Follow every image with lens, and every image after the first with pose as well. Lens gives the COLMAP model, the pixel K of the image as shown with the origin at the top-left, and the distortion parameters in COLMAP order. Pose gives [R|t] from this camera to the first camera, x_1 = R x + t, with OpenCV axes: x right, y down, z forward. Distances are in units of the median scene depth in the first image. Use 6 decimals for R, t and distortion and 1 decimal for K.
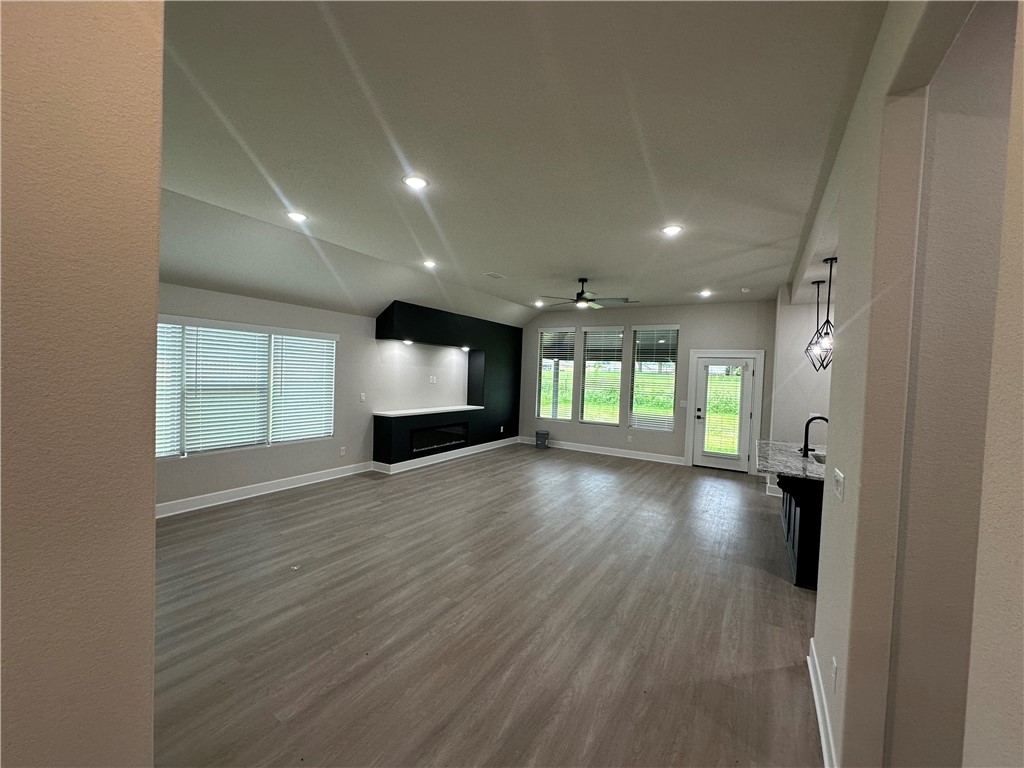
lens RADIAL K [[407.7, 0, 512.0], [0, 407.7, 384.0], [0, 0, 1]] dist [0.000050, 0.000109]
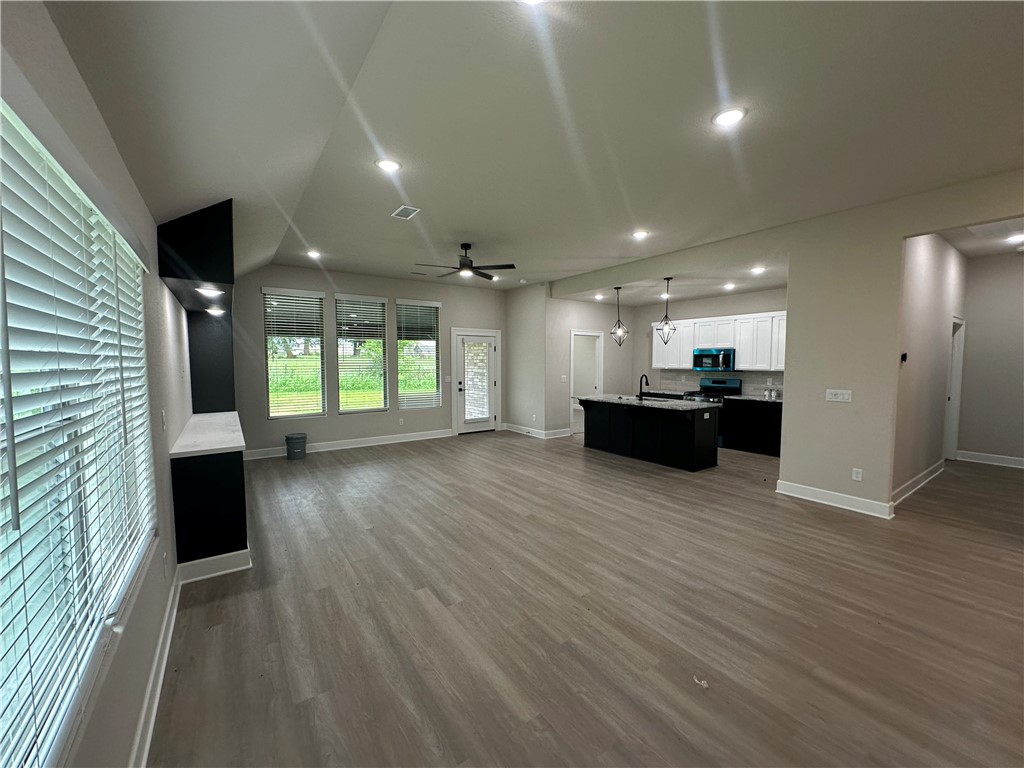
lens RADIAL K [[407.7, 0, 512.0], [0, 407.7, 384.0], [0, 0, 1]] dist [0.000050, 0.000109]
pose [[0.407133, -0.090879, 0.908837, -0.548886], [0.041873, 0.995849, 0.080822, -0.019098], [-0.912409, 0.005151, 0.409248, 0.486045]]
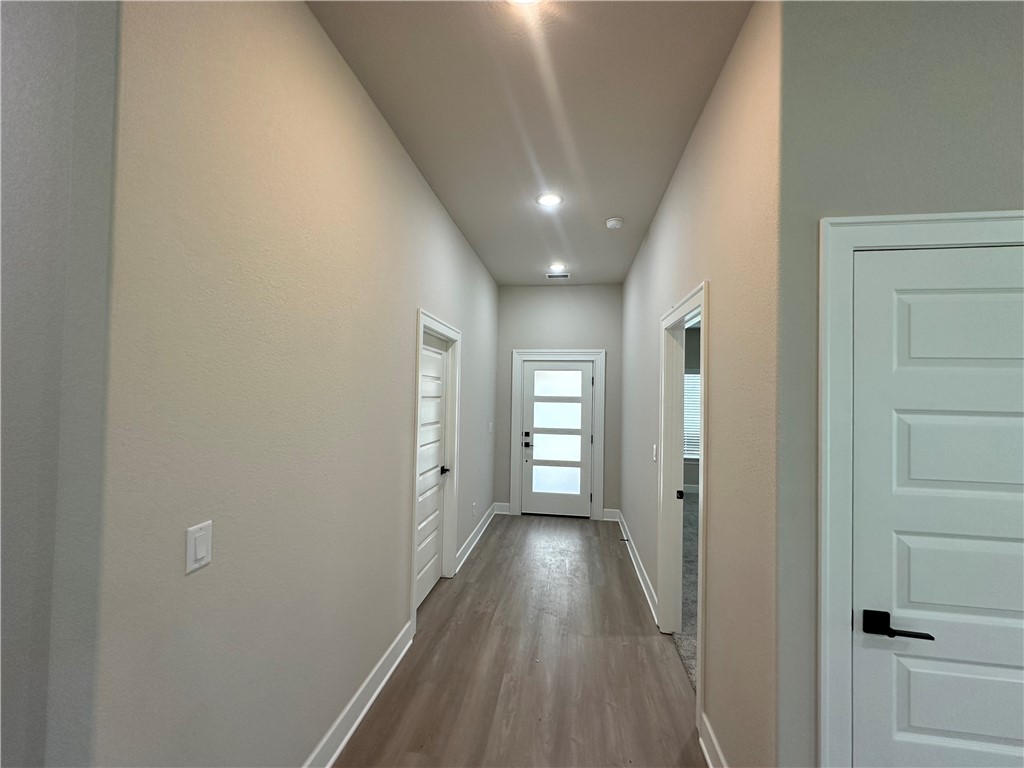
lens RADIAL K [[407.7, 0, 512.0], [0, 407.7, 384.0], [0, 0, 1]] dist [0.000050, 0.000109]
pose [[0.921224, -0.021633, 0.388430, 0.184461], [0.029355, 0.999472, -0.013957, -0.017013], [-0.387923, 0.024260, 0.921373, 0.406016]]
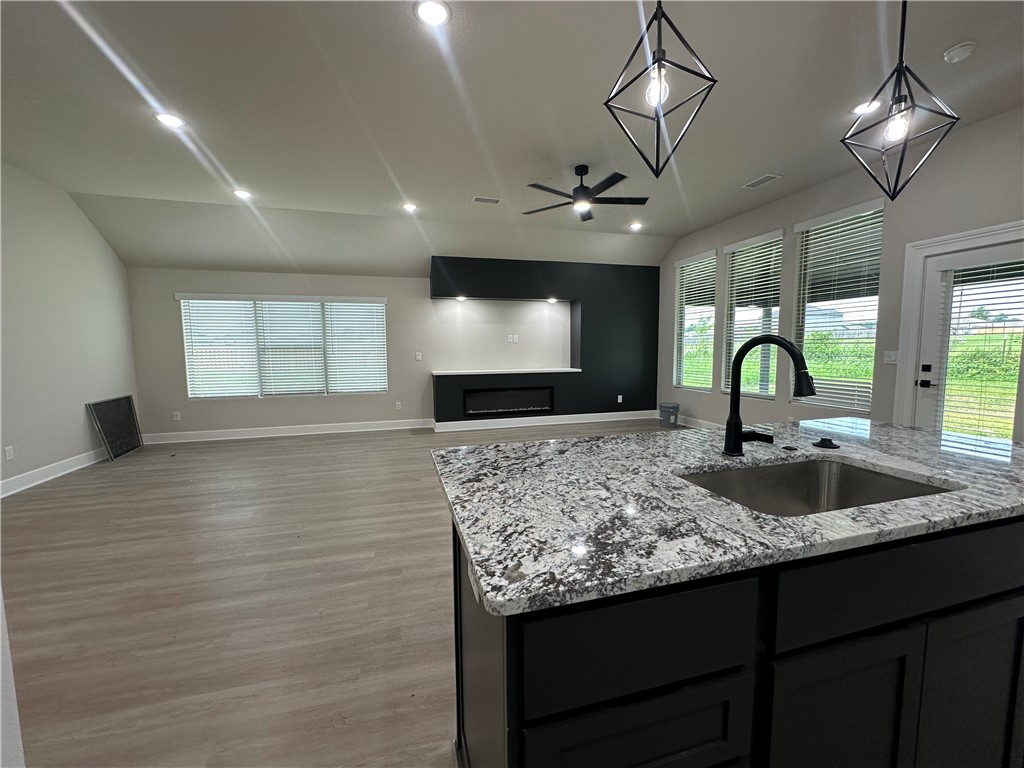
lens RADIAL K [[407.7, 0, 512.0], [0, 407.7, 384.0], [0, 0, 1]] dist [0.000050, 0.000109]
pose [[0.732045, 0.014848, -0.681095, 0.490676], [0.019331, 0.998907, 0.042554, 0.059775], [0.680982, -0.044317, 0.730958, 0.371207]]
